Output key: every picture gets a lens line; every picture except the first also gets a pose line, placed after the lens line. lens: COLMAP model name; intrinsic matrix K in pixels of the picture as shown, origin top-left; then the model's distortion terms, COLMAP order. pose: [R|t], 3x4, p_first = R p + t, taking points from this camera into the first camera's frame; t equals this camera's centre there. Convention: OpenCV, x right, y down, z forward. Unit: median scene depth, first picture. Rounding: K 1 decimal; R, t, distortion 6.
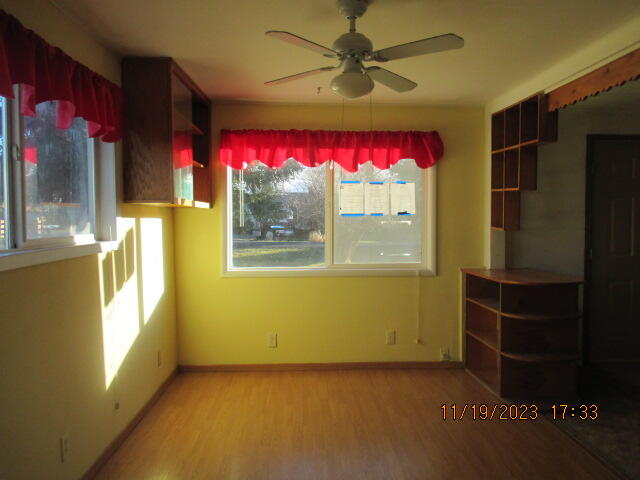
lens RADIAL K [[545.5, 0, 321.1], [0, 545.5, 239.5], [0, 0, 1]] dist [-0.006256, -0.008685]
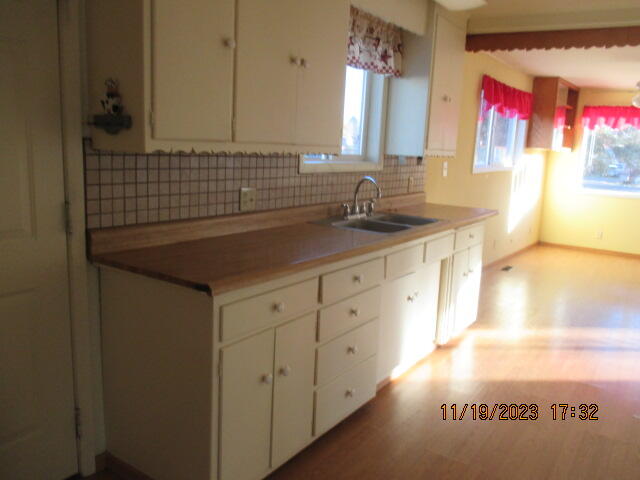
lens RADIAL K [[545.5, 0, 322.2], [0, 545.5, 240.1], [0, 0, 1]] dist [-0.006256, -0.008685]
pose [[0.802644, 0.149364, -0.577455, 0.203842], [-0.081689, 0.986543, 0.141633, 0.037468], [0.590839, -0.066509, 0.804044, -0.880365]]
